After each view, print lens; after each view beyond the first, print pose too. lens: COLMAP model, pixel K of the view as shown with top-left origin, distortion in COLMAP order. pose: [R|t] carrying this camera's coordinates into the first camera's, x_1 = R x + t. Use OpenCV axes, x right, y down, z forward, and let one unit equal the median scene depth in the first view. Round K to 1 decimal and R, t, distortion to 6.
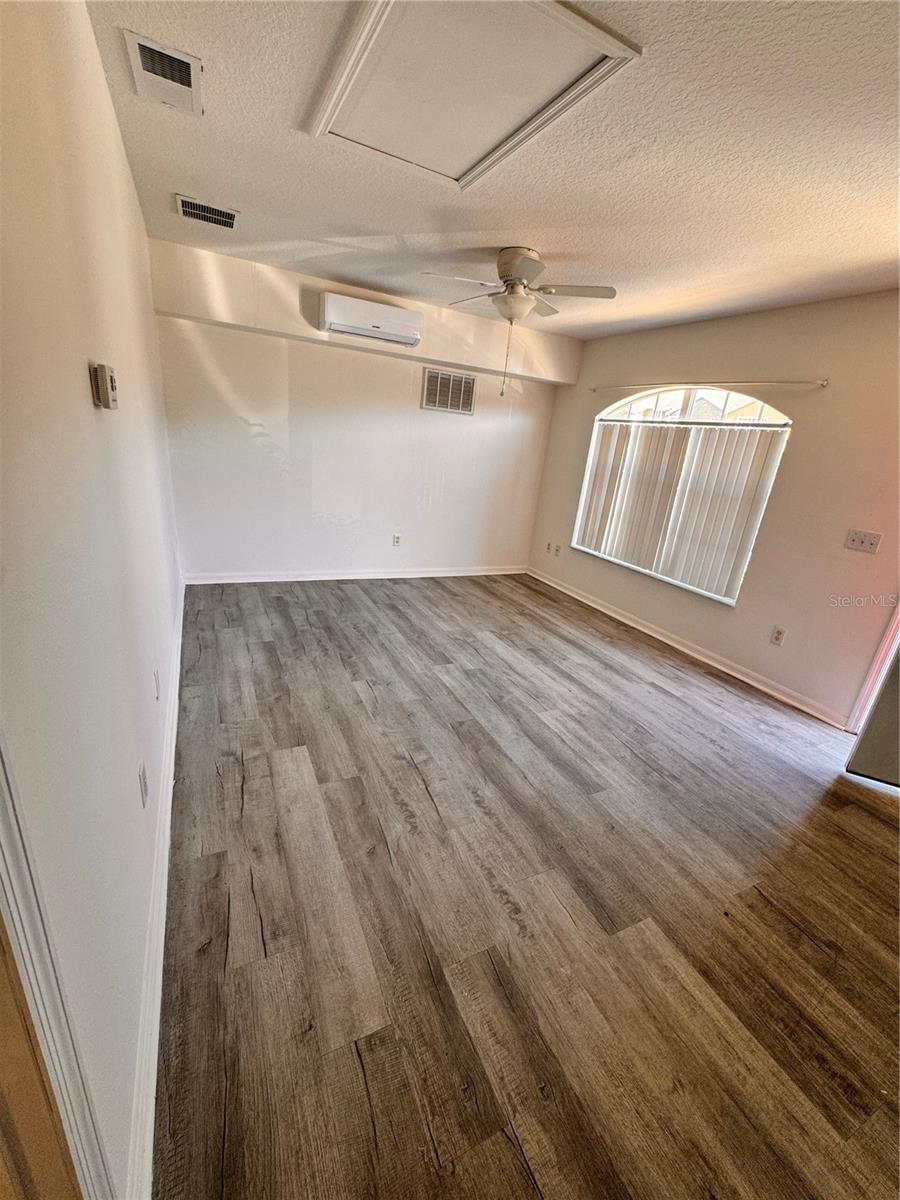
lens RADIAL K [[479.8, 0, 448.2], [0, 479.8, 603.4], [0, 0, 1]] dist [-0.005925, 0.001012]
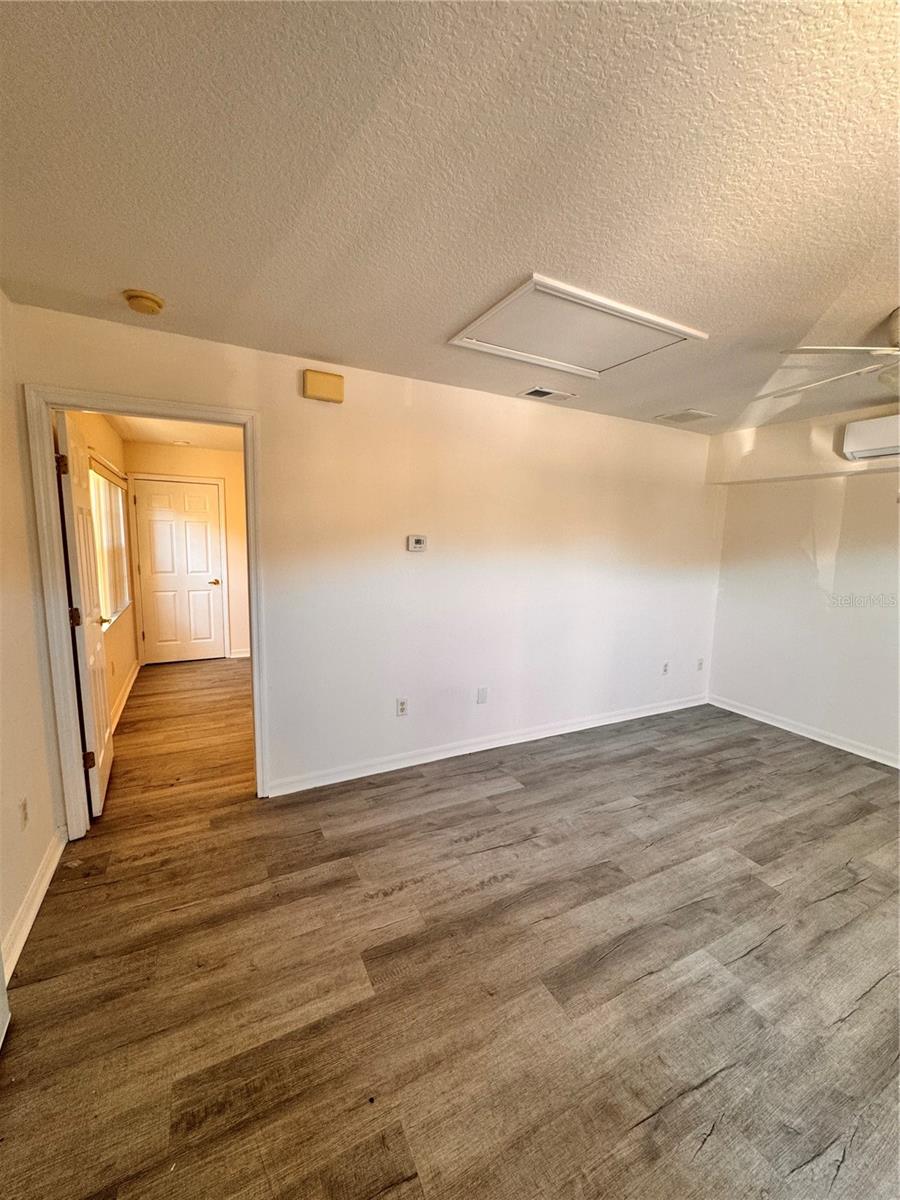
lens RADIAL K [[479.8, 0, 448.6], [0, 479.8, 602.8], [0, 0, 1]] dist [-0.005925, 0.001012]
pose [[0.028176, 0.036773, -0.998926, 0.801857], [-0.353983, 0.934933, 0.024432, -0.106599], [0.934827, 0.352915, 0.039360, 0.470611]]
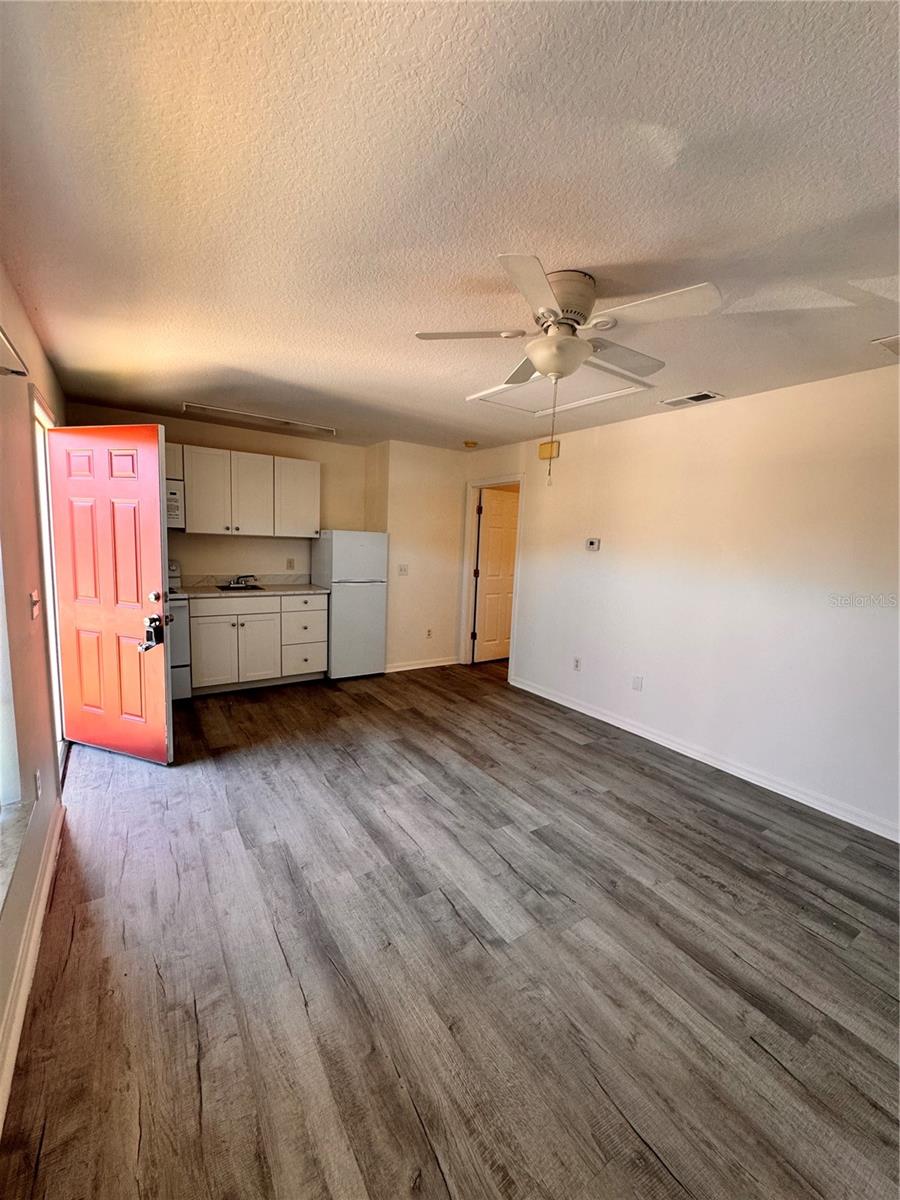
lens RADIAL K [[479.8, 0, 449.4], [0, 479.8, 601.5], [0, 0, 1]] dist [-0.005925, 0.001012]
pose [[-0.980309, -0.122576, -0.154821, 0.348055], [-0.179193, 0.881614, 0.436631, -0.589080], [0.082972, 0.455776, -0.886219, 1.742338]]
